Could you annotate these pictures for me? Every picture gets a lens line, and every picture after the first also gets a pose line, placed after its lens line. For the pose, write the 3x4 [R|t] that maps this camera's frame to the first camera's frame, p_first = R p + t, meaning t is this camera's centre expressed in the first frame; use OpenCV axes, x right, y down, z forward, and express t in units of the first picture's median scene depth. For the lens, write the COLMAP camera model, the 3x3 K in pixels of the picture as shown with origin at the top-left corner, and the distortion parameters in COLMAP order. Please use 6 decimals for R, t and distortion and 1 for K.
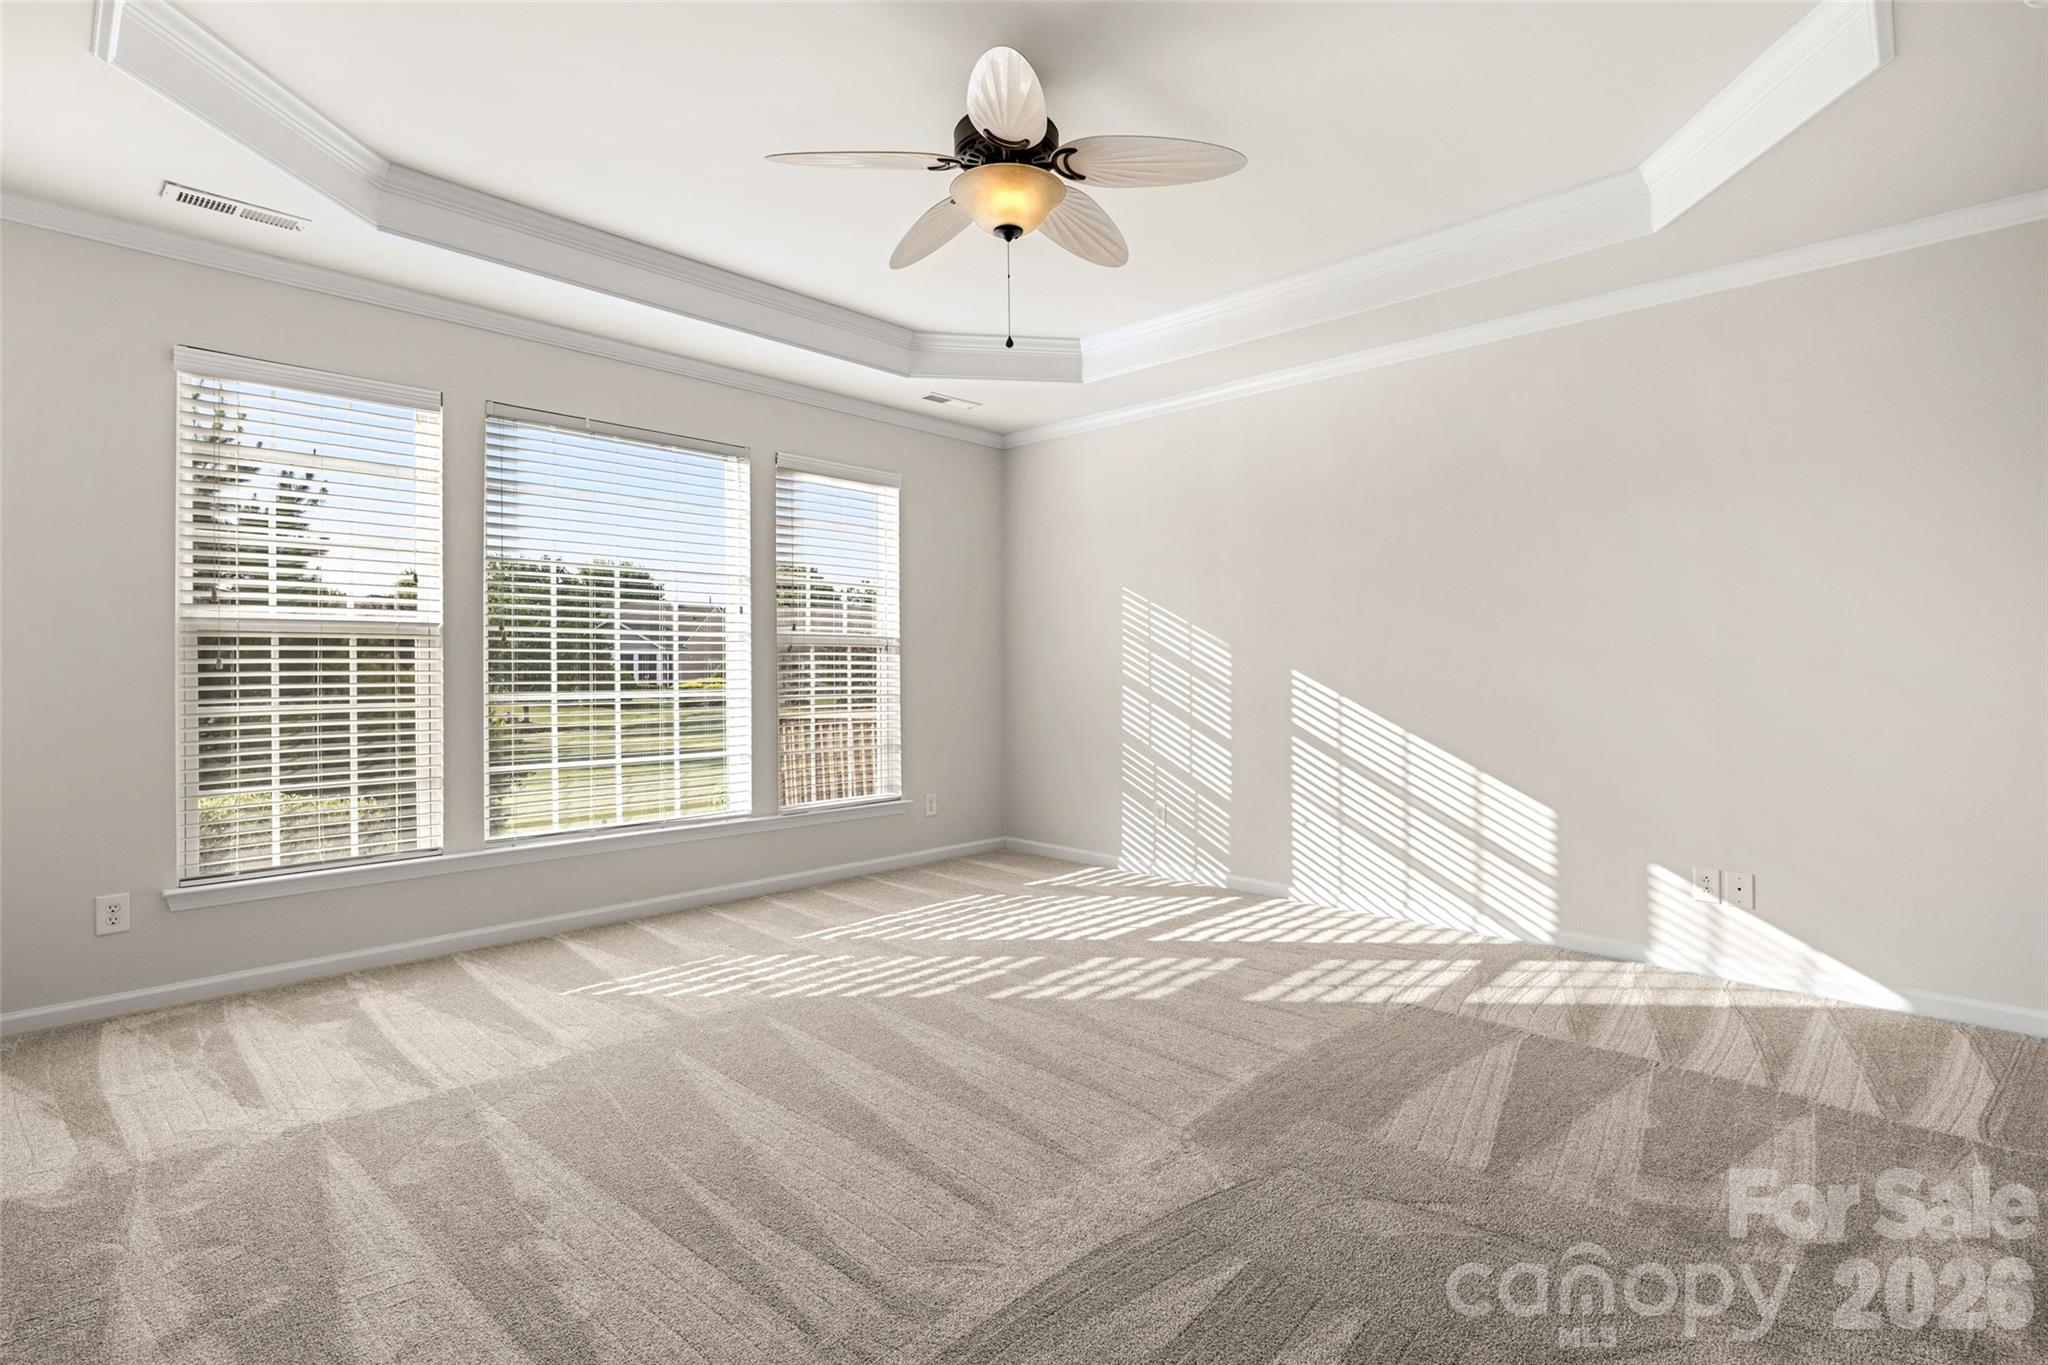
lens RADIAL K [[968.4, 0, 1021.1], [0, 968.4, 662.1], [0, 0, 1]] dist [-0.003860, -0.000200]
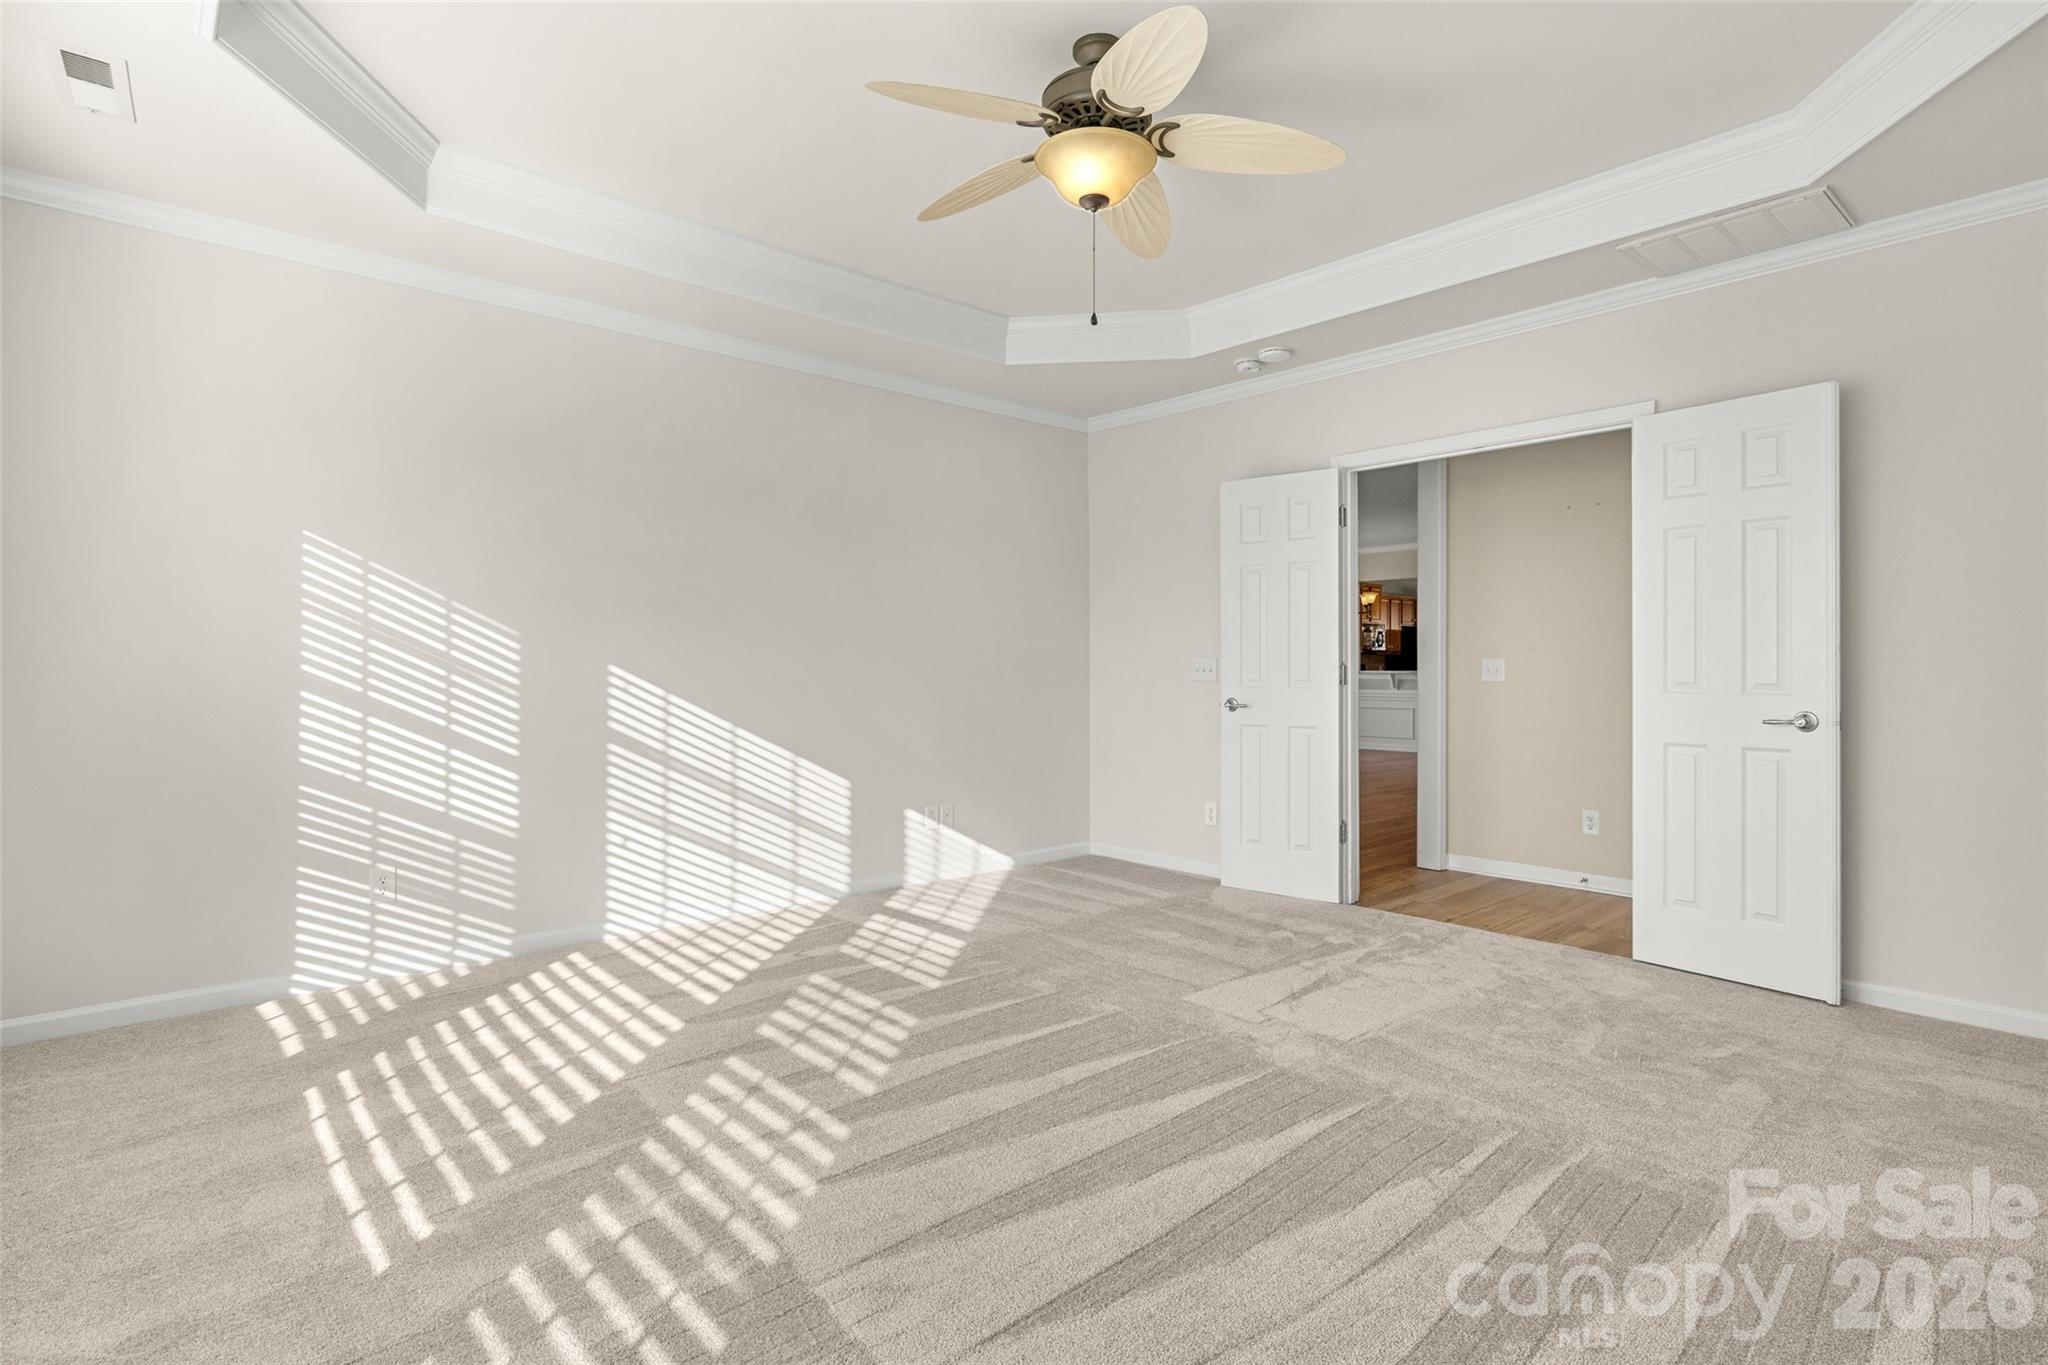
lens RADIAL K [[1011.0, 0, 1024.6], [0, 1011.0, 659.2], [0, 0, 1]] dist [-0.000158, -0.000013]
pose [[0.075863, 0.004749, 0.997107, -0.624244], [-0.005088, 0.999977, -0.004376, 0.005692], [-0.997105, -0.004741, 0.075886, 0.624738]]
